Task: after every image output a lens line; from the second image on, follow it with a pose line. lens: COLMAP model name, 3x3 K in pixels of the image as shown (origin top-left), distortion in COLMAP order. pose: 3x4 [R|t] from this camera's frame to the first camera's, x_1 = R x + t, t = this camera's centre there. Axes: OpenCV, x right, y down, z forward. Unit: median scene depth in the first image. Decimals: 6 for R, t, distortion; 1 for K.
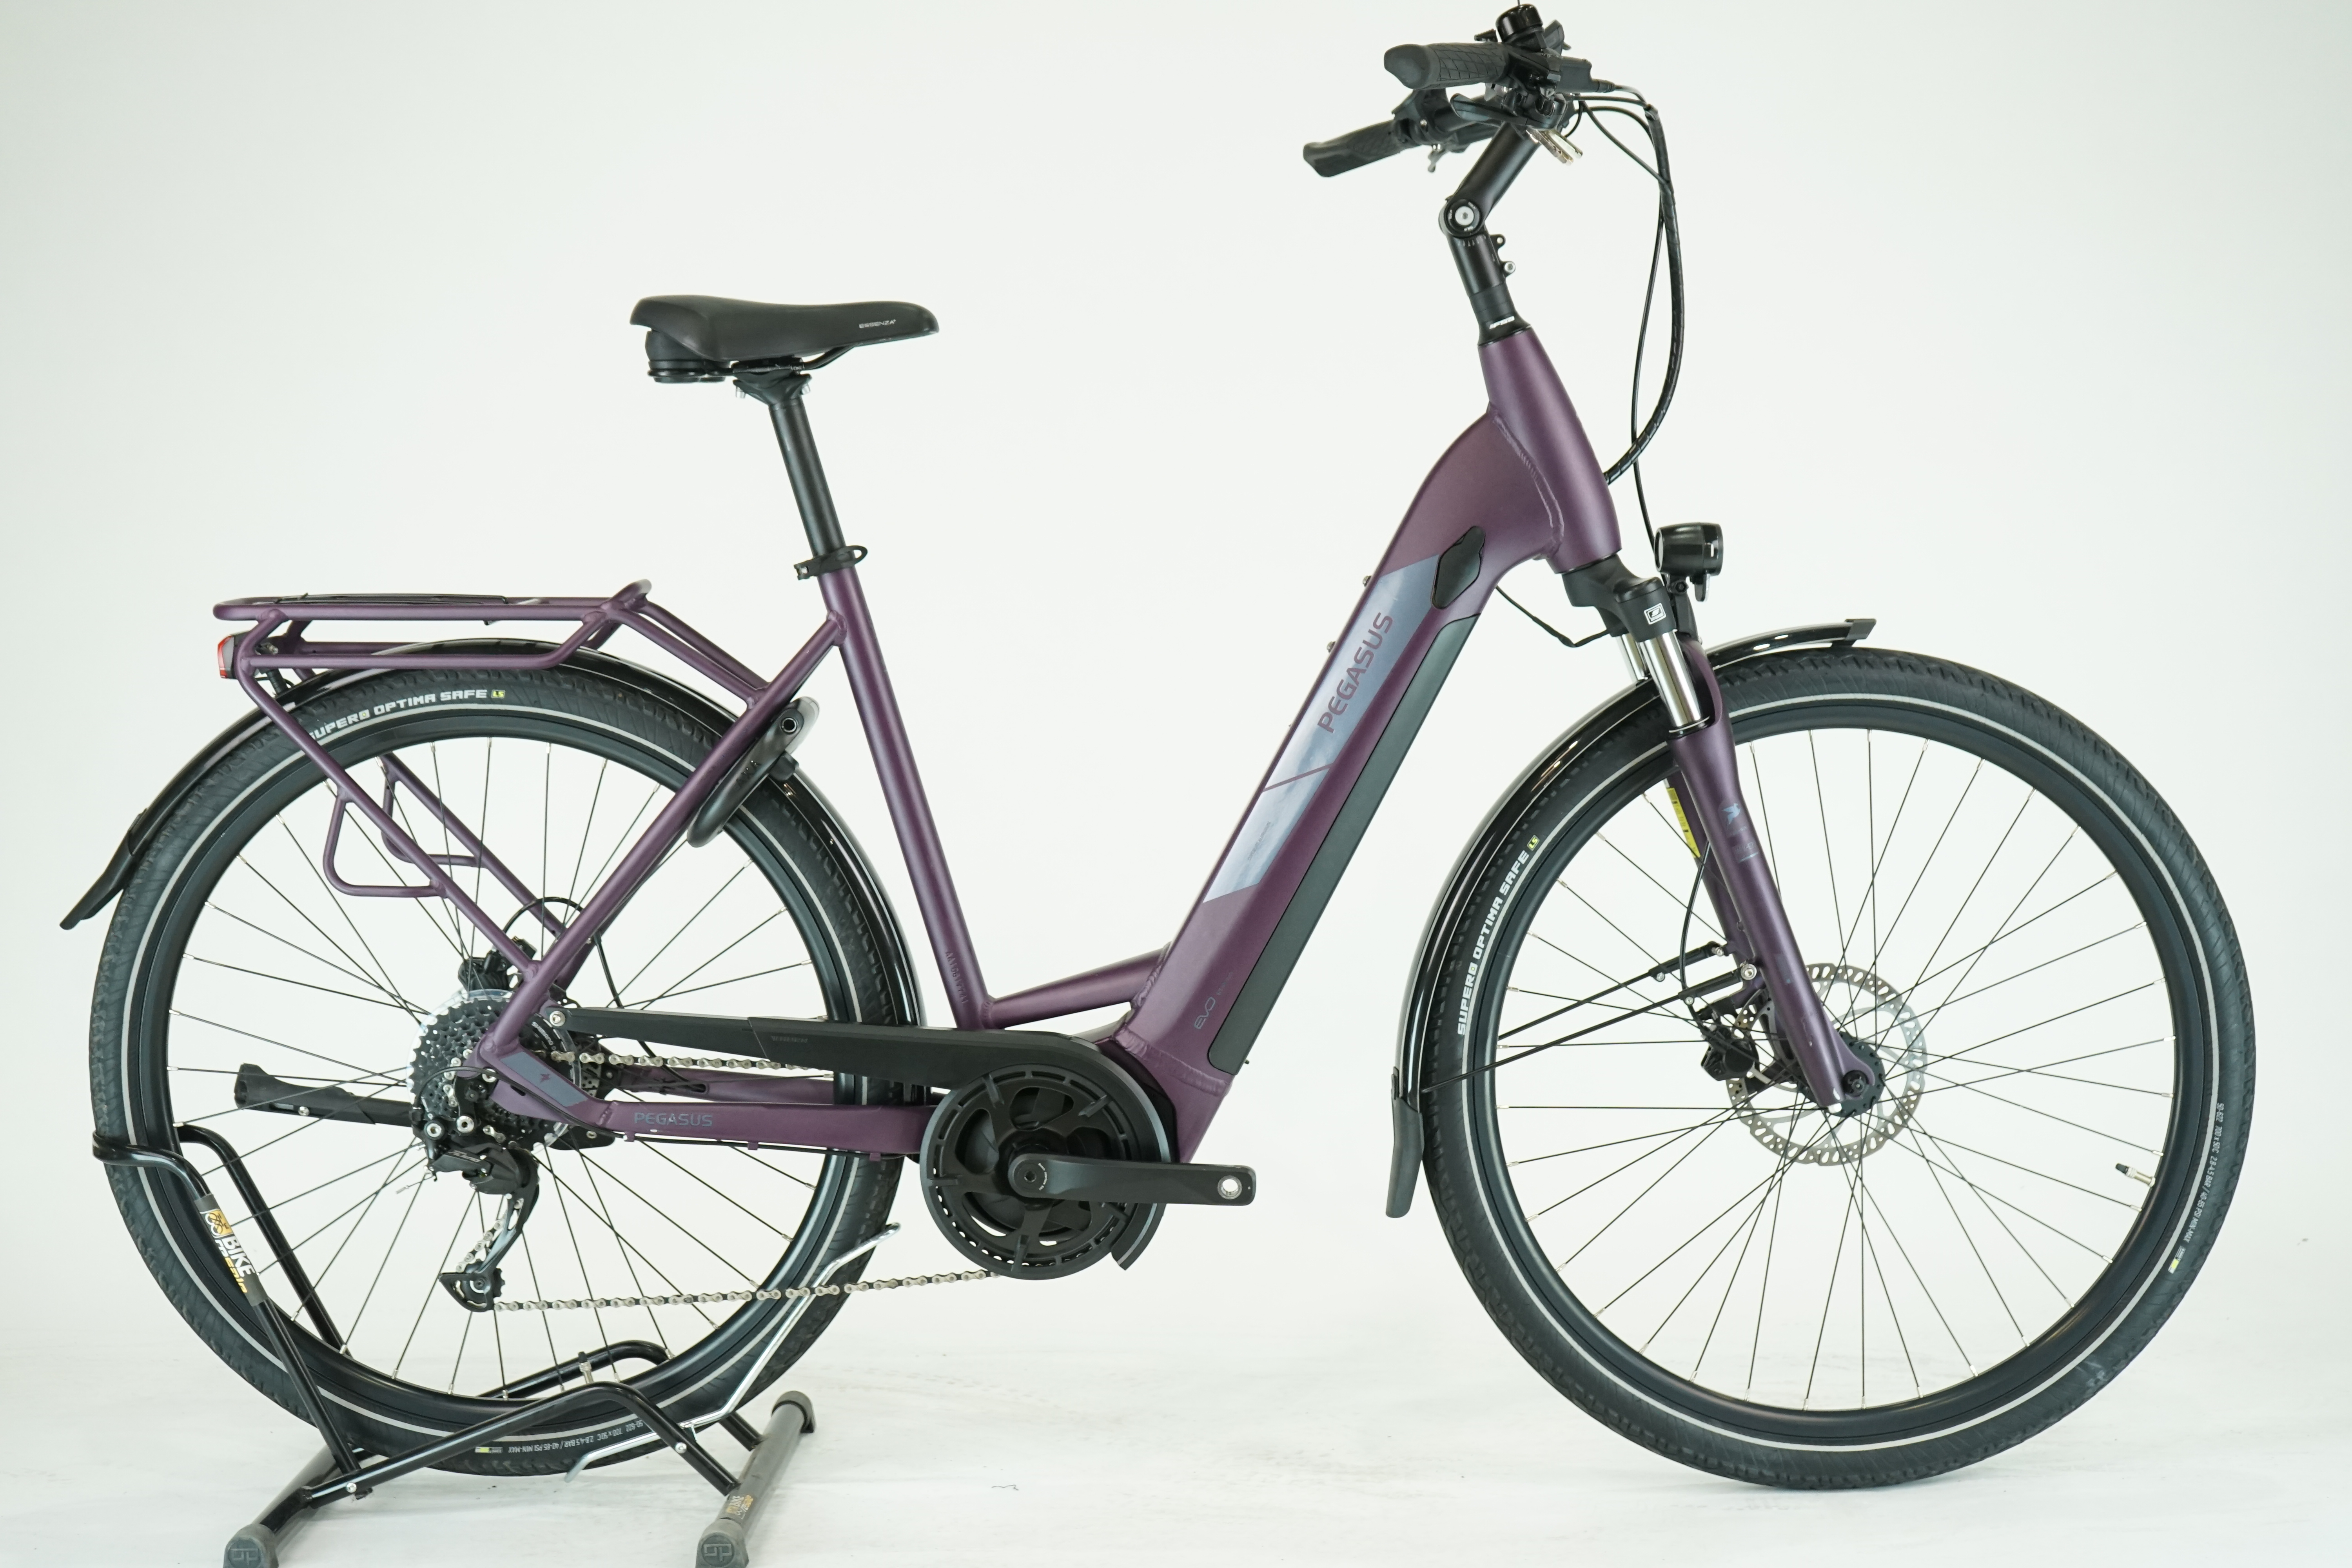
lens RADIAL K [[3526.5, 0, 1172.6], [0, 3526.5, 802.6], [0, 0, 1]] dist [-0.004371, 0.000000]
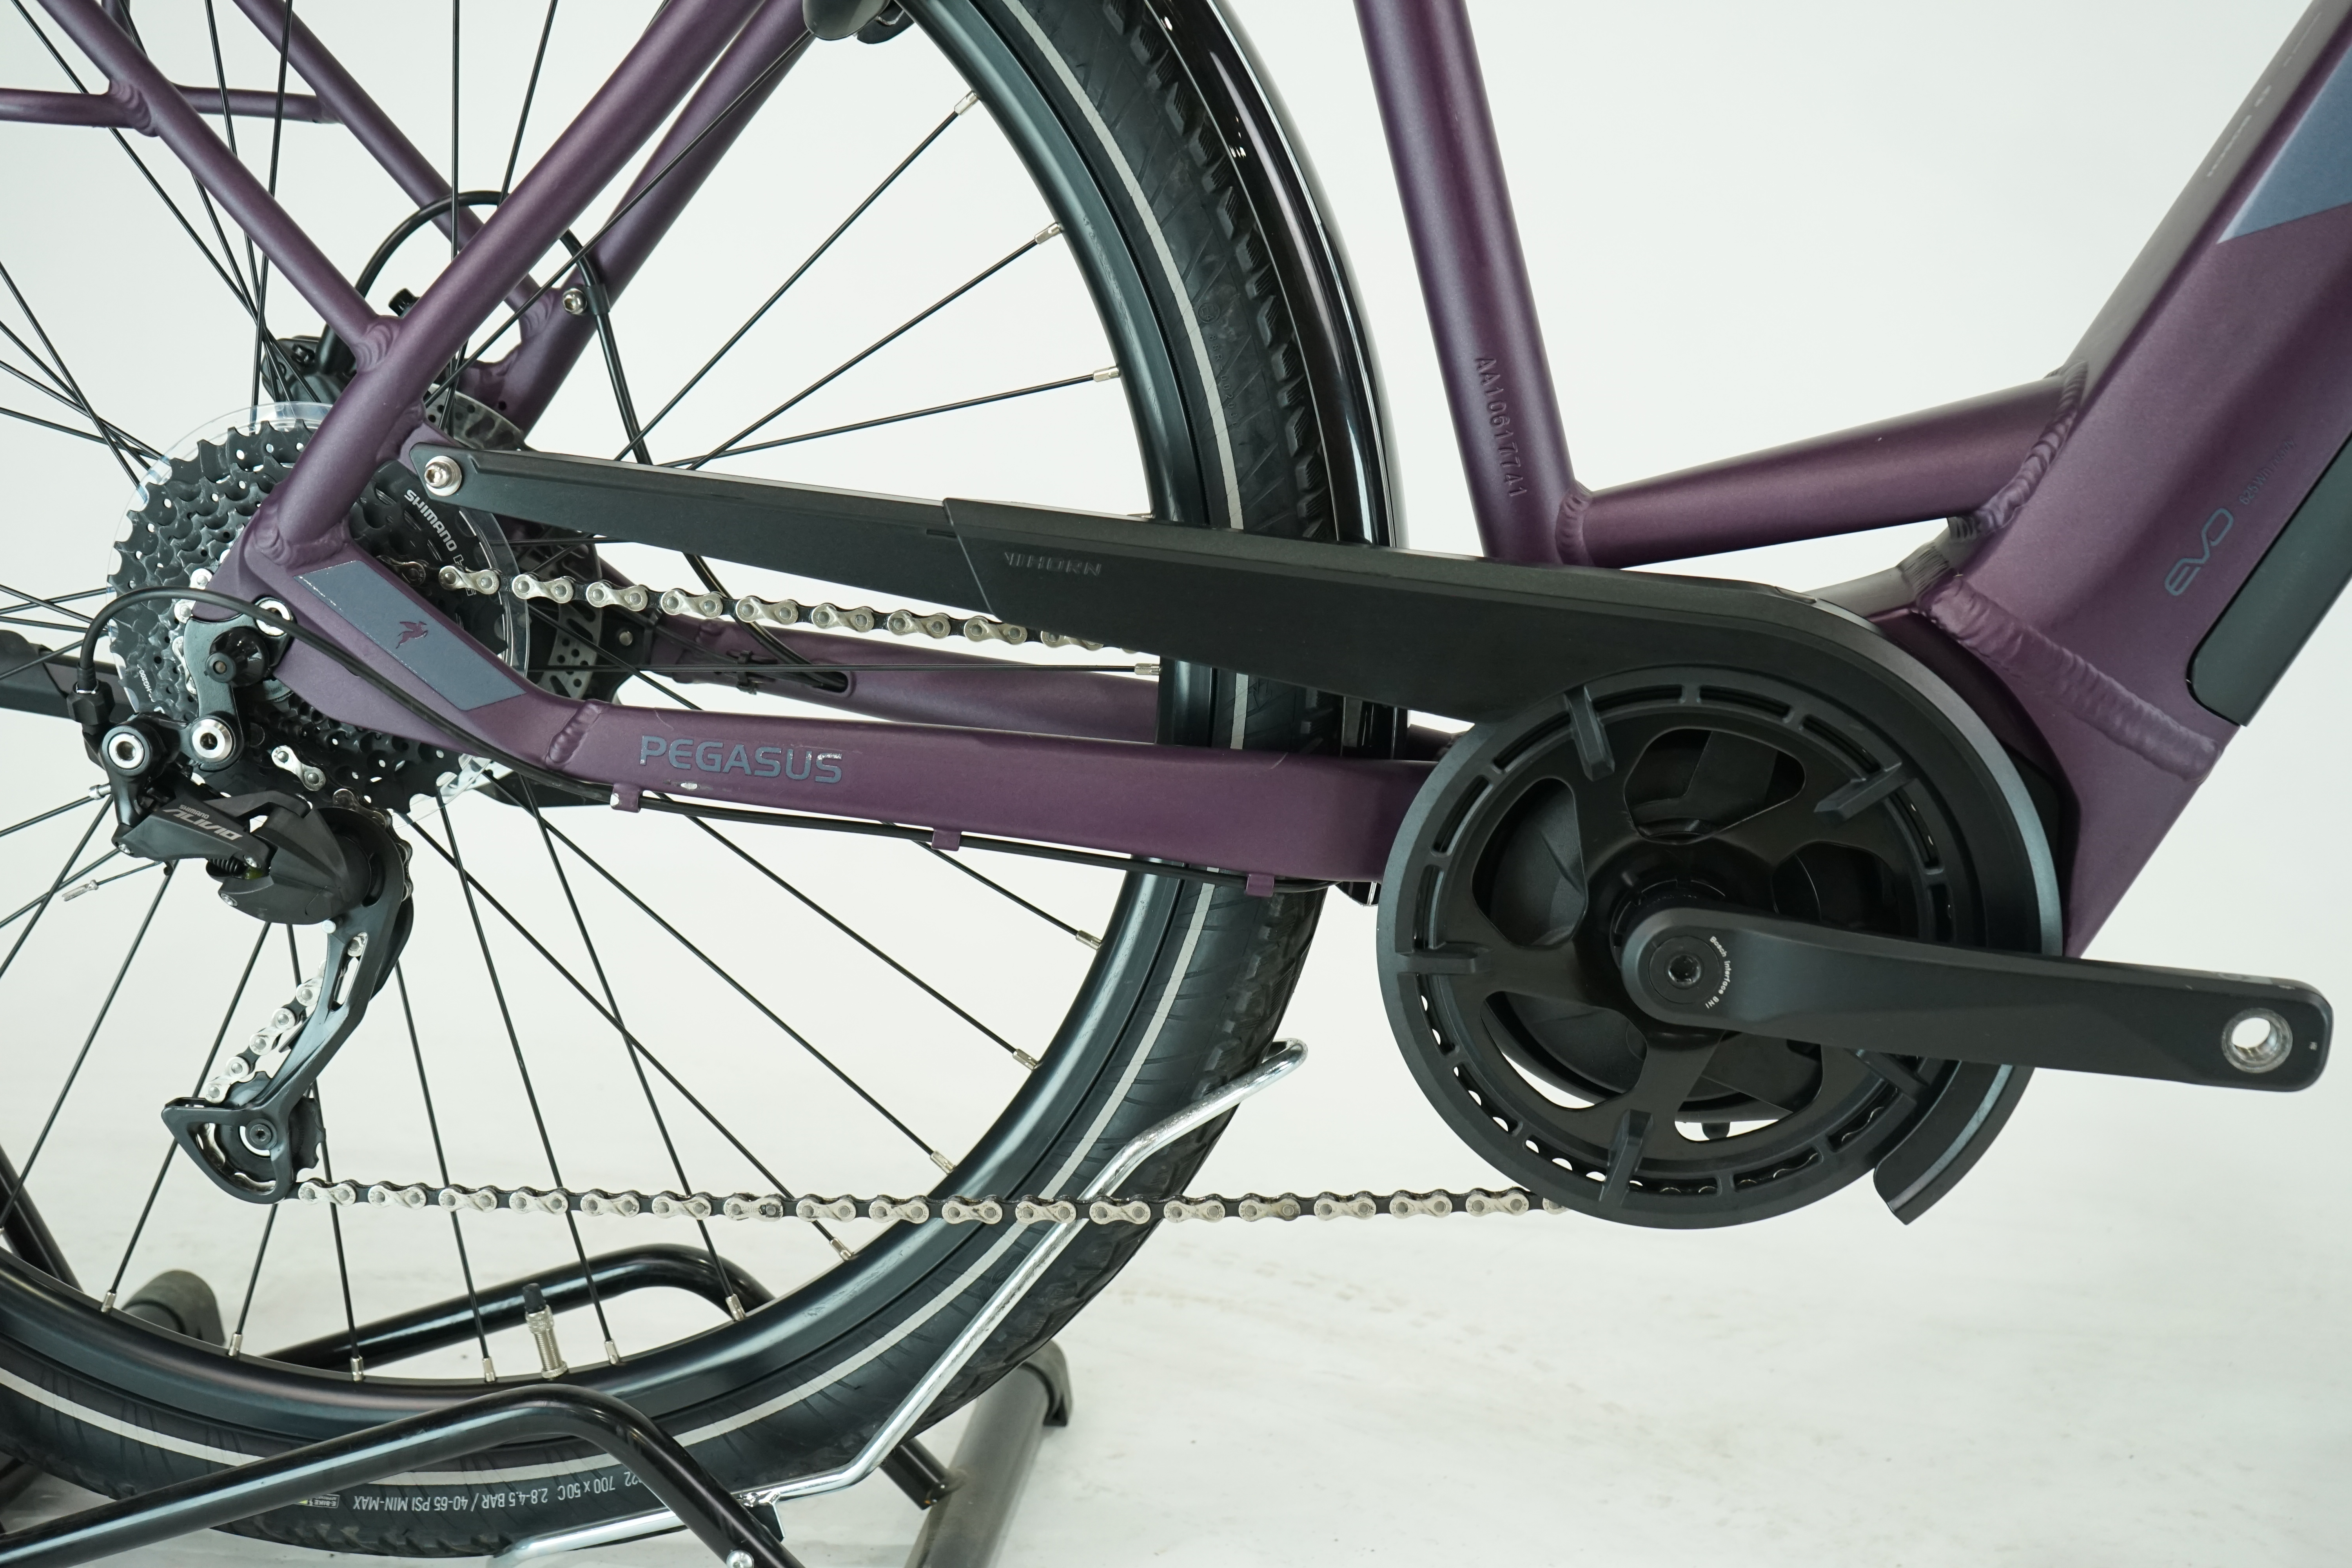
lens RADIAL K [[2767.9, 0, 1171.7], [0, 2767.9, 781.1], [0, 0, 1]] dist [0.015491, 0.000000]
pose [[0.996136, 0.058367, -0.065616, -0.074472], [-0.050728, 0.992346, 0.112590, 0.055493], [0.071685, -0.108827, 0.991473, 0.698203]]
